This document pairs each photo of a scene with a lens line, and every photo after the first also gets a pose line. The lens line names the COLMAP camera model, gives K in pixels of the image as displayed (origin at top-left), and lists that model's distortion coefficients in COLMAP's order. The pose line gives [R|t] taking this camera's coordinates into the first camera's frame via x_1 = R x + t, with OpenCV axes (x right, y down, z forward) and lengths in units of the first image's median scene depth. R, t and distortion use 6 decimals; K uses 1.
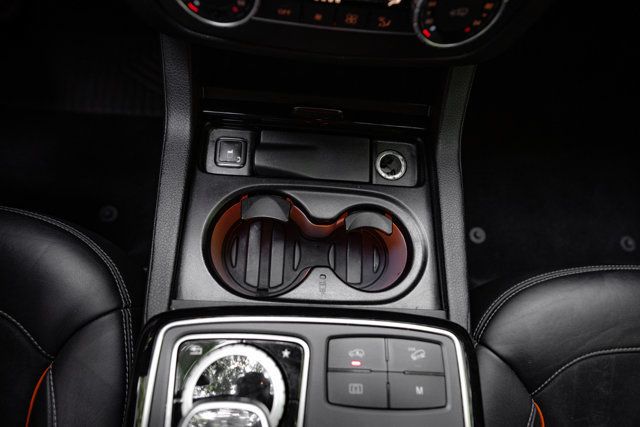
lens RADIAL K [[423.7, 0, 316.9], [0, 423.7, 211.1], [0, 0, 1]] dist [-0.001573, 0.003670]
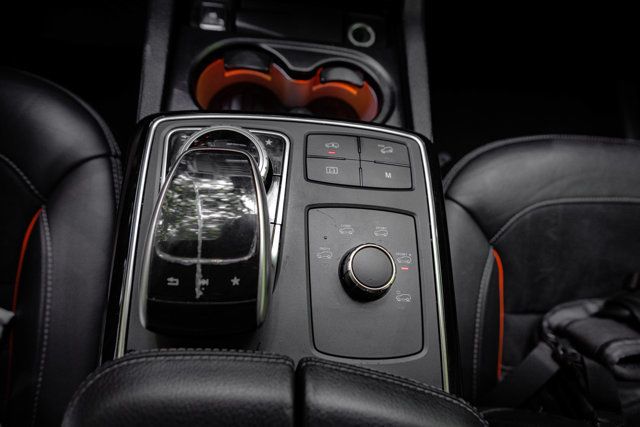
lens RADIAL K [[423.7, 0, 323.1], [0, 423.7, 215.2], [0, 0, 1]] dist [-0.001573, 0.003670]
pose [[0.997734, -0.015479, 0.065476, -0.005452], [0.014225, 0.999707, 0.019583, 0.366086], [-0.065760, -0.018608, 0.997662, -0.091185]]
